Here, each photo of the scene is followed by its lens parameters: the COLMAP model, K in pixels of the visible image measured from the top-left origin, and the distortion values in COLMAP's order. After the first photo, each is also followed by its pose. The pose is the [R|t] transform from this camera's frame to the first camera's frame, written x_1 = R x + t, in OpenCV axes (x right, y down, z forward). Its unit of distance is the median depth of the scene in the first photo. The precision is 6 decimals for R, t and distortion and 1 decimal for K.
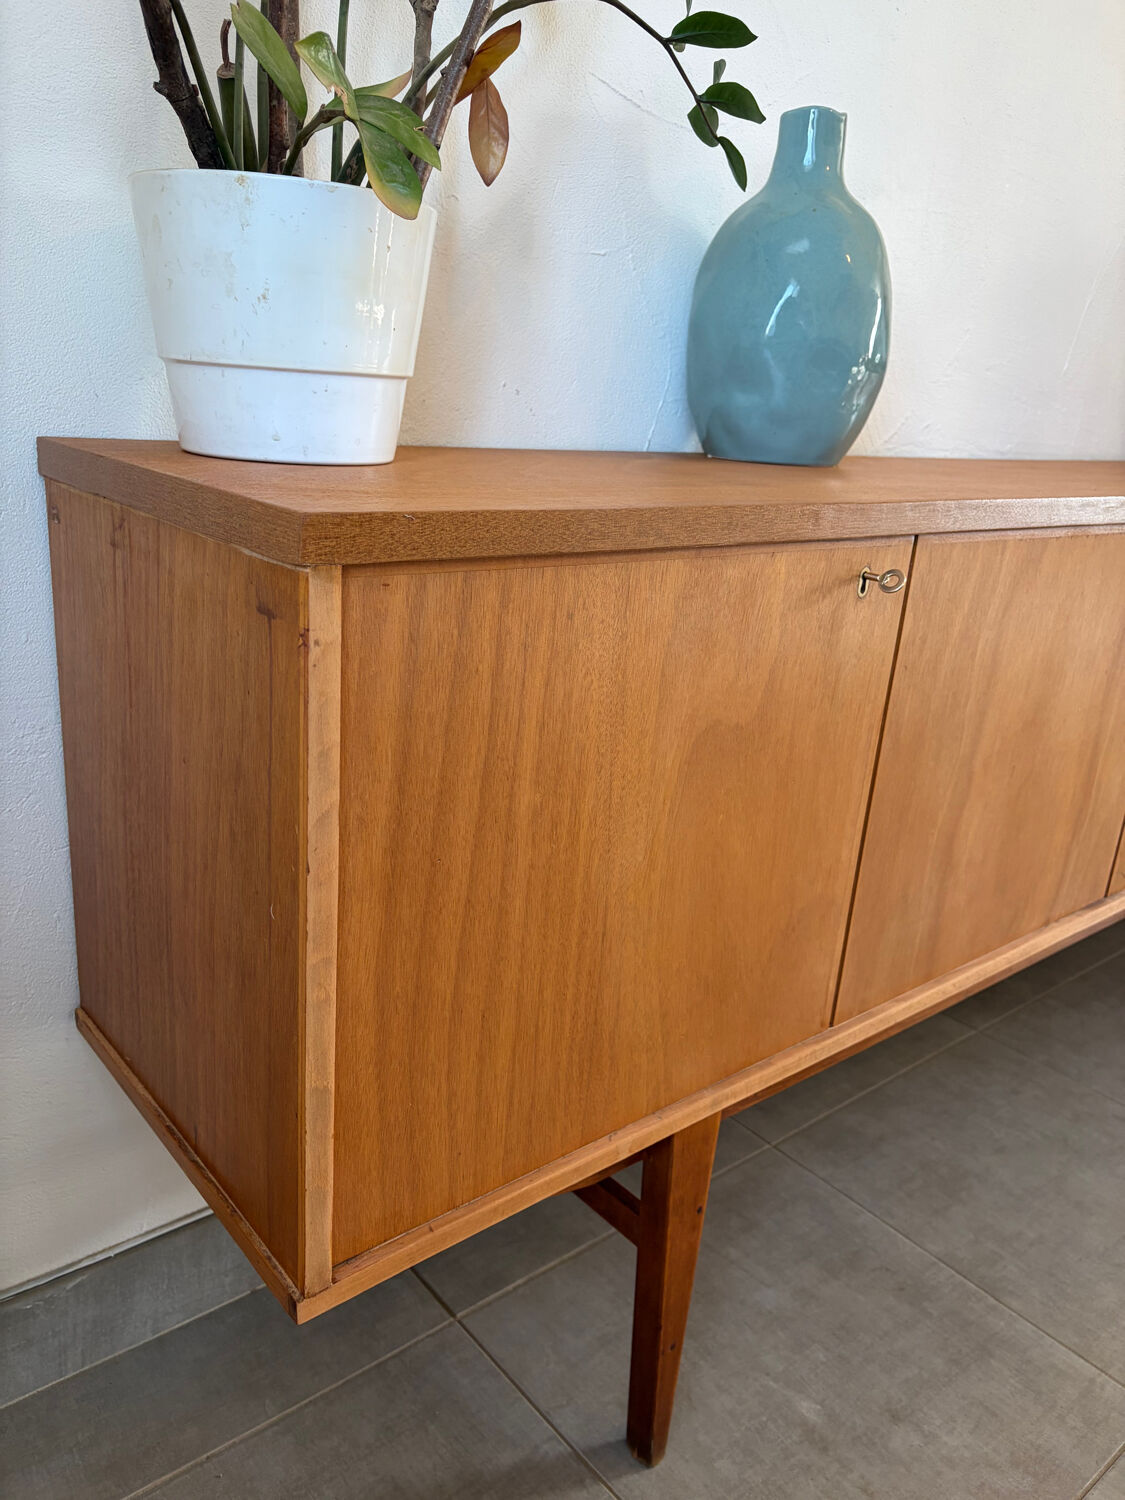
lens RADIAL K [[1149.4, 0, 569.8], [0, 1149.4, 760.0], [0, 0, 1]] dist [0.043272, -0.047976]
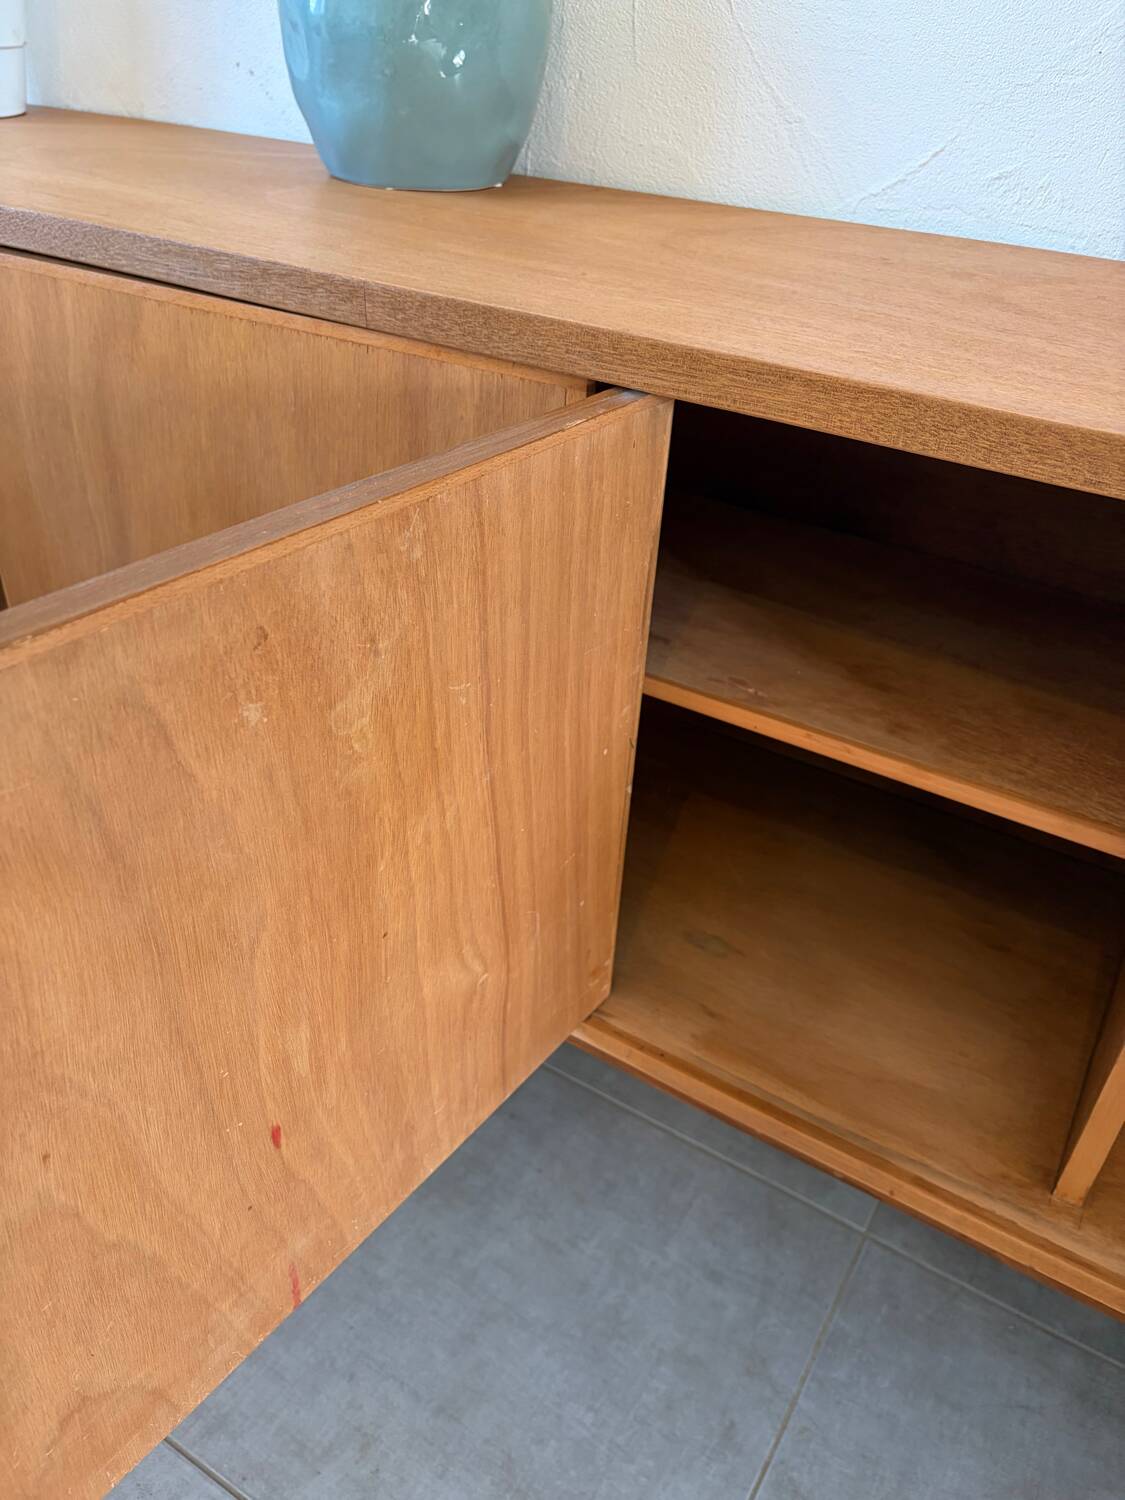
lens RADIAL K [[1138.9, 0, 560.7], [0, 1138.9, 753.8], [0, 0, 1]] dist [-0.003941, -0.002272]
pose [[0.307504, 0.486850, -0.817569, 1.584173], [-0.323862, 0.861452, 0.391170, -0.405191], [0.894737, 0.144492, 0.422572, 1.307435]]
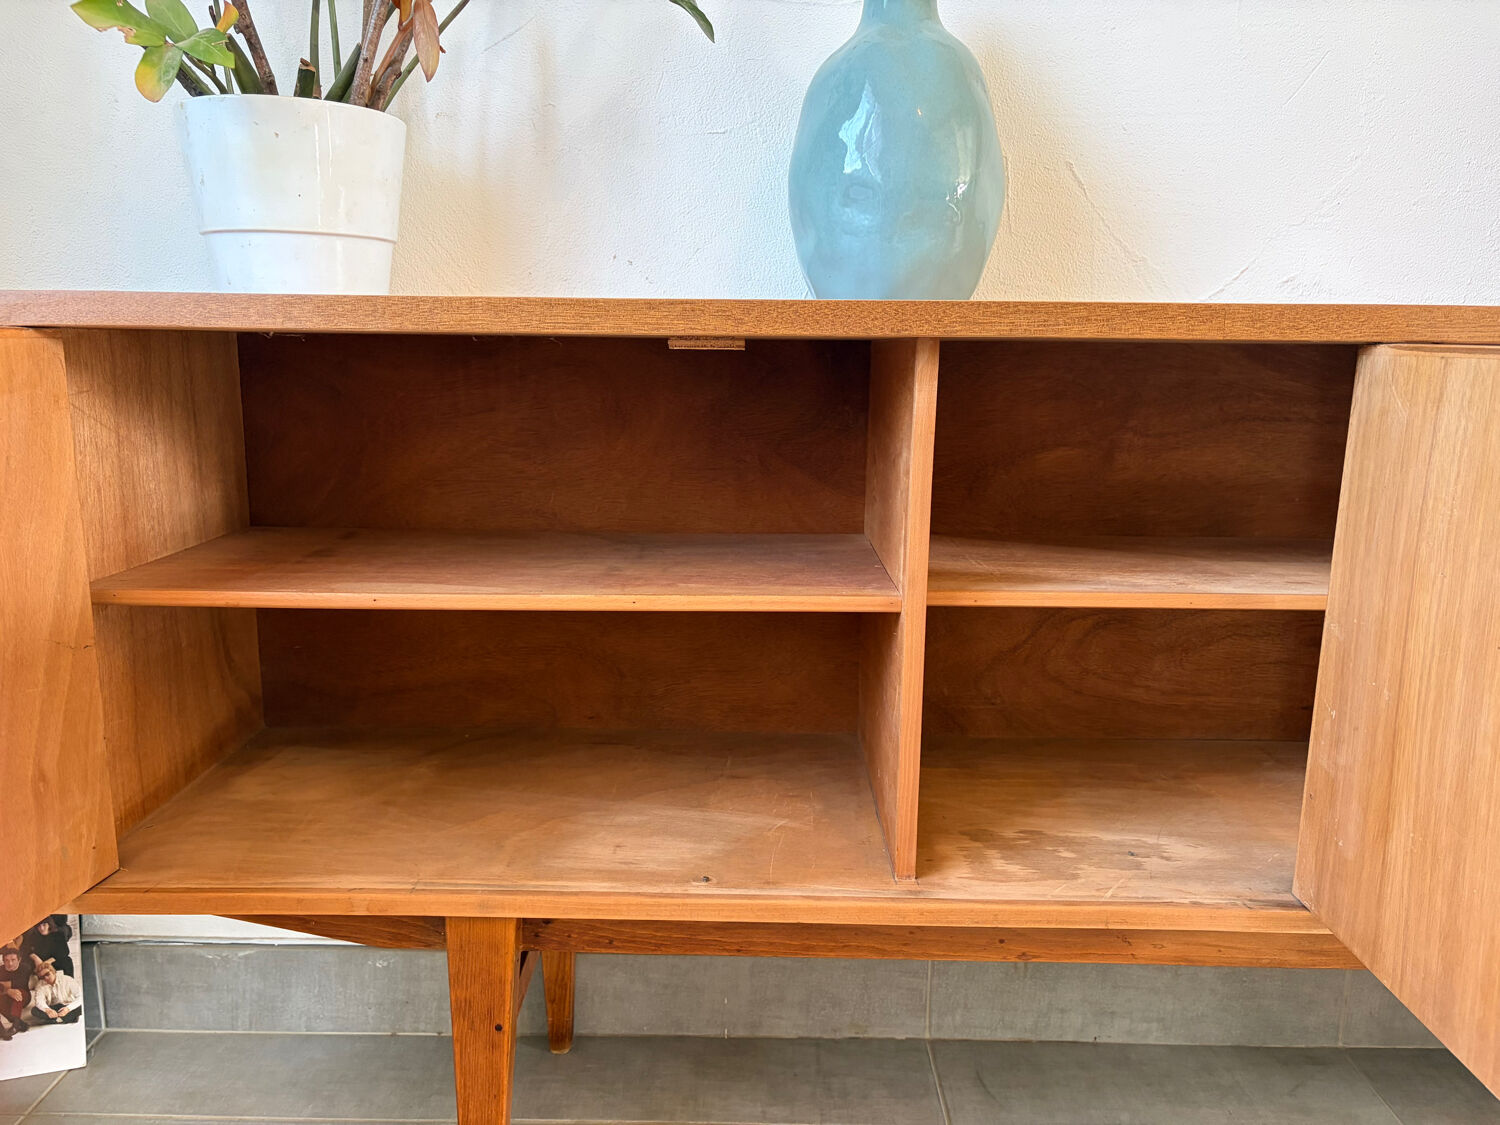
lens RADIAL K [[1149.4, 0, 748.4], [0, 1149.4, 567.0], [0, 0, 1]] dist [0.043272, -0.047976]
pose [[0.758052, 0.061073, -0.649328, 1.117896], [-0.163944, 0.981481, -0.099081, 0.087867], [0.631252, 0.181562, 0.754026, 0.414484]]
